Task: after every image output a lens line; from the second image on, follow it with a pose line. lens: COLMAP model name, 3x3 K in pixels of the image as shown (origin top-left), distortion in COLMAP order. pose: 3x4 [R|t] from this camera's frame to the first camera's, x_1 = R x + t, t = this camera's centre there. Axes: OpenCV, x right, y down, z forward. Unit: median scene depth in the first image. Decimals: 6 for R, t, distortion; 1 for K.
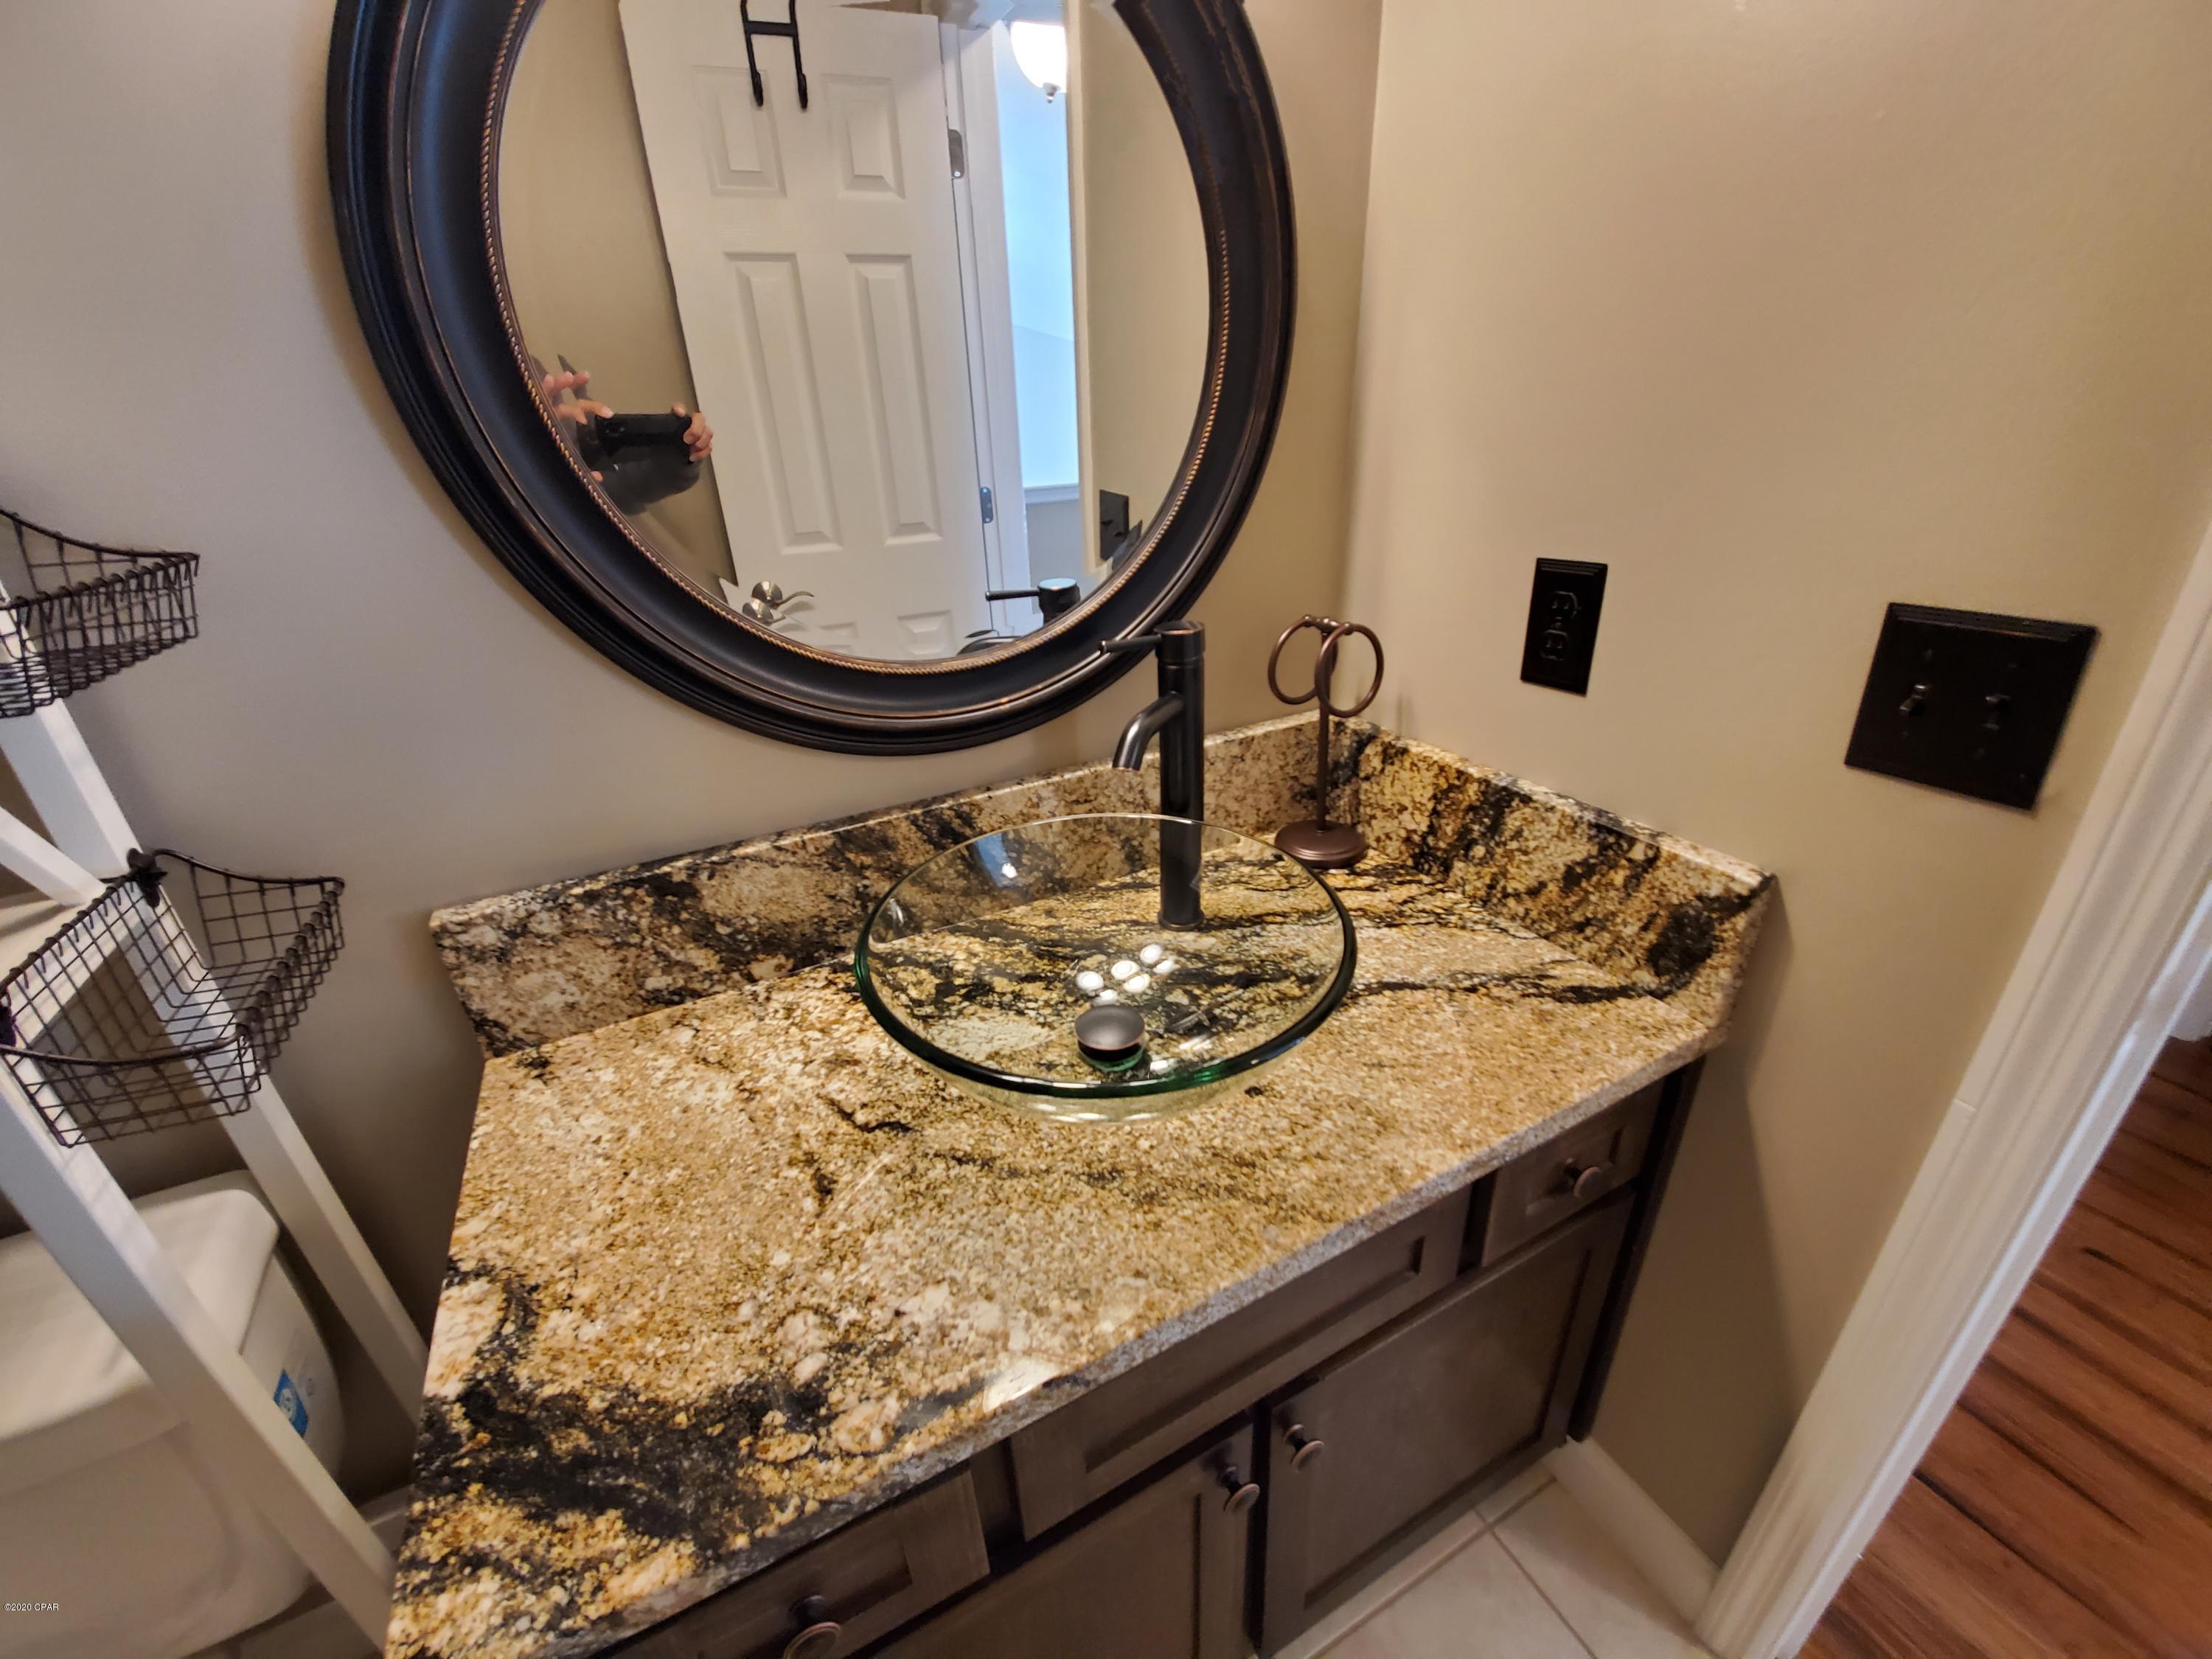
lens RADIAL K [[872.3, 0, 1092.1], [0, 872.3, 827.5], [0, 0, 1]] dist [0.010058, -0.013996]
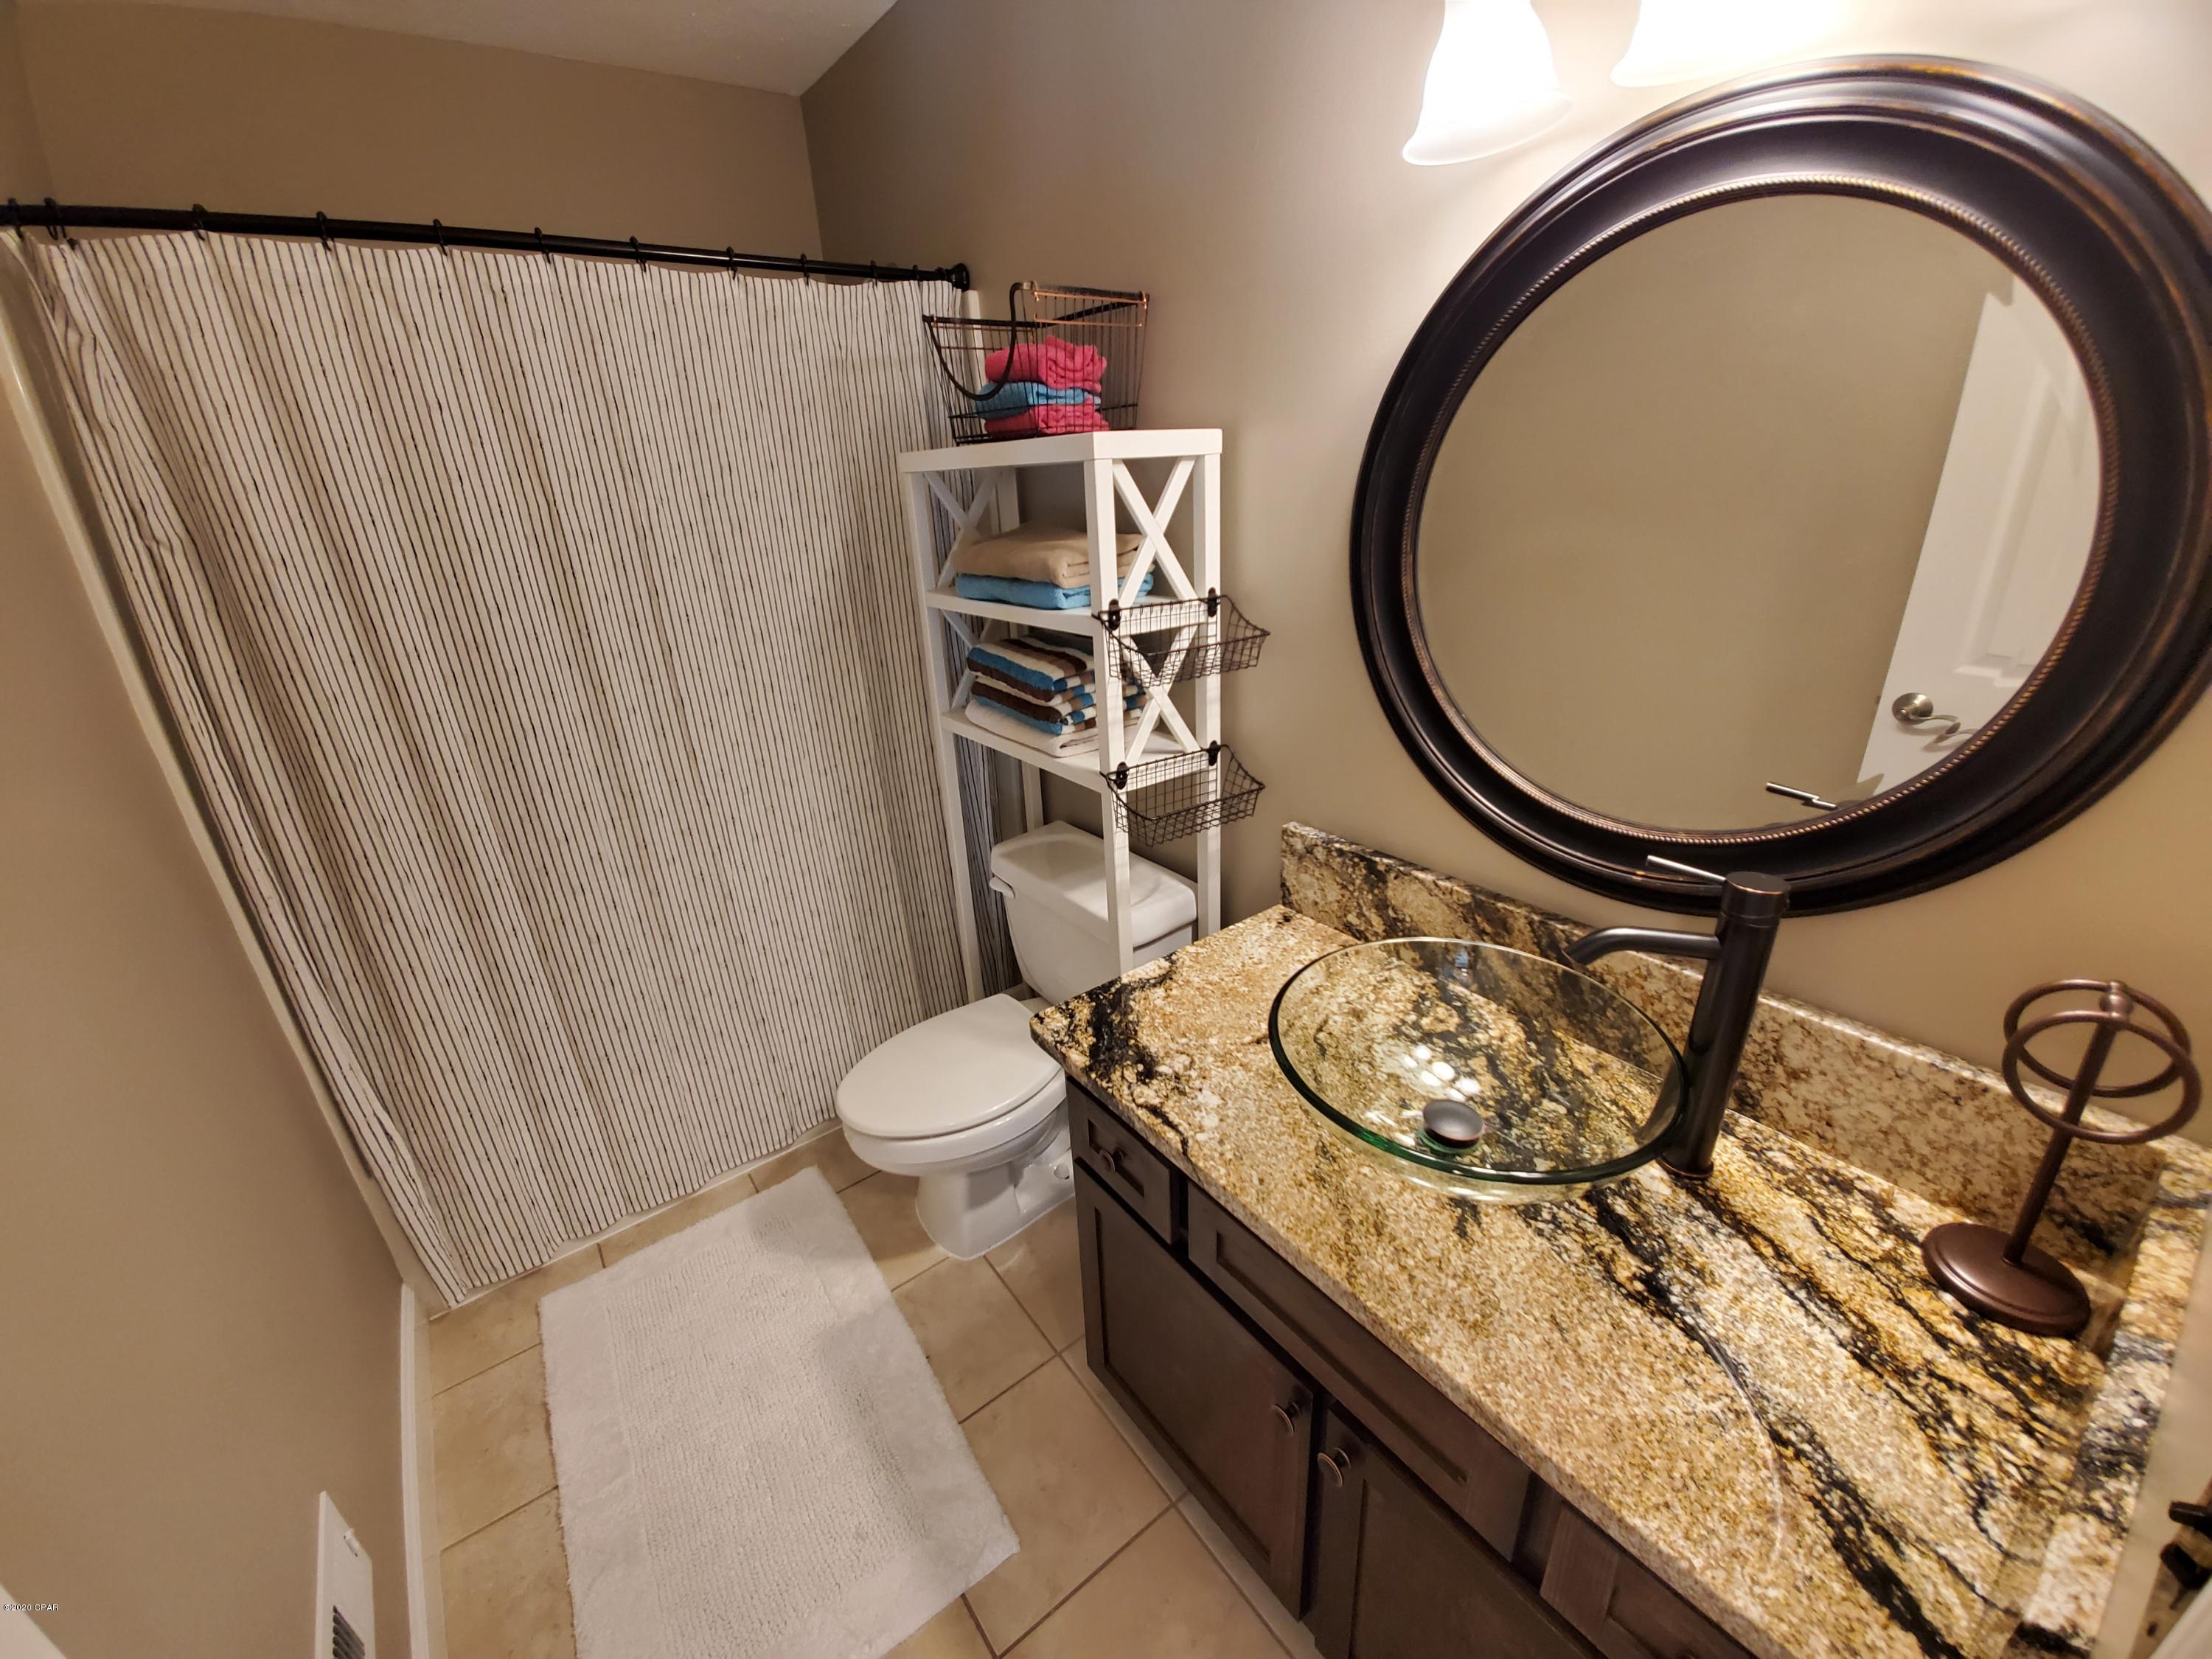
lens RADIAL K [[872.3, 0, 1086.3], [0, 872.3, 820.4], [0, 0, 1]] dist [0.010058, -0.013996]
pose [[0.159259, 0.402402, -0.901504, 0.853318], [-0.383737, 0.866585, 0.319025, -0.325299], [0.909606, 0.295133, 0.292428, 0.030056]]
